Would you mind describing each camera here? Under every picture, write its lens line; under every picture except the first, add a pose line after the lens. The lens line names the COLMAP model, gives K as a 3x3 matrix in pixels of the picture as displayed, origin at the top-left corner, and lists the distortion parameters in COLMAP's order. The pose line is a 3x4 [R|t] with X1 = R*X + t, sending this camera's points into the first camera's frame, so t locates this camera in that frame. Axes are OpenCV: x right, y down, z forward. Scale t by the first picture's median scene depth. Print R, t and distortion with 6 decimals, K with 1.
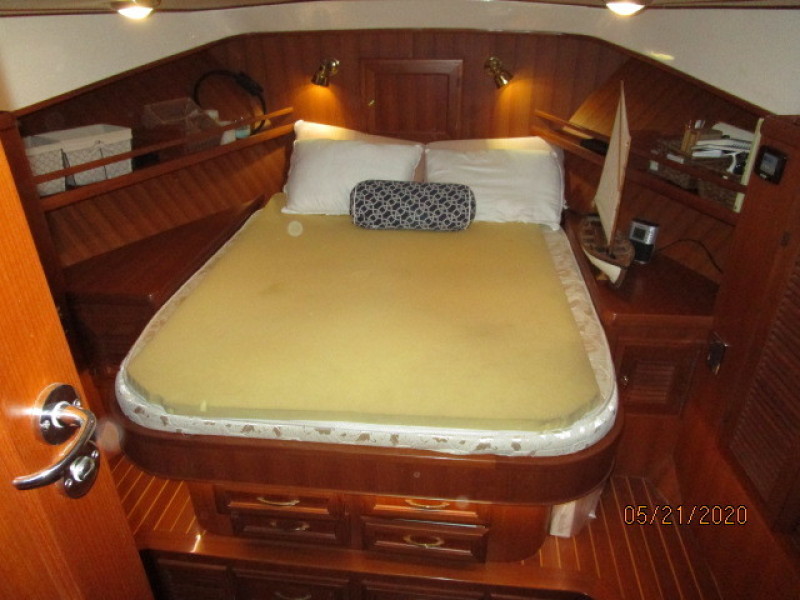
lens RADIAL K [[568.0, 0, 402.2], [0, 568.0, 297.9], [0, 0, 1]] dist [-0.027808, 0.004137]
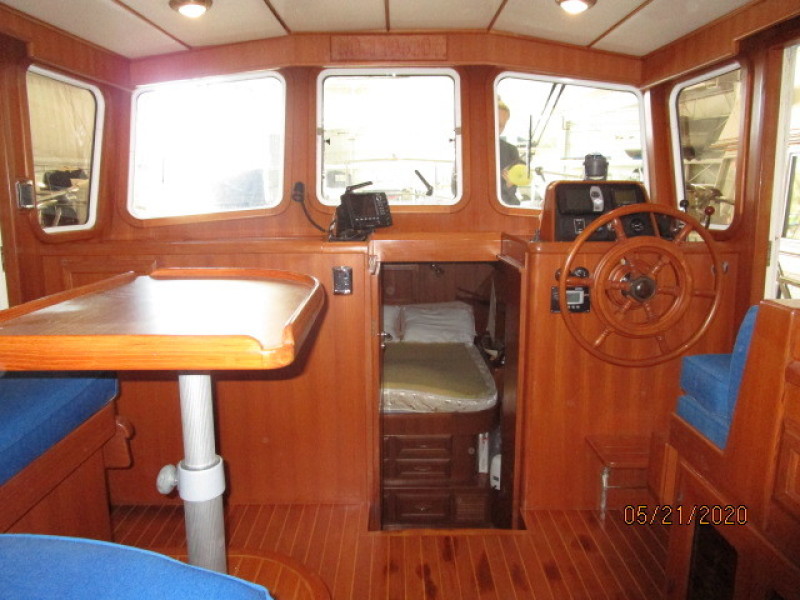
lens RADIAL K [[568.0, 0, 402.2], [0, 568.0, 297.9], [0, 0, 1]] dist [-0.027808, 0.004137]
pose [[0.992329, -0.017771, 0.122345, -0.241063], [0.053605, 0.953598, -0.296271, 0.342180], [-0.111403, 0.300557, 0.947236, -1.039623]]
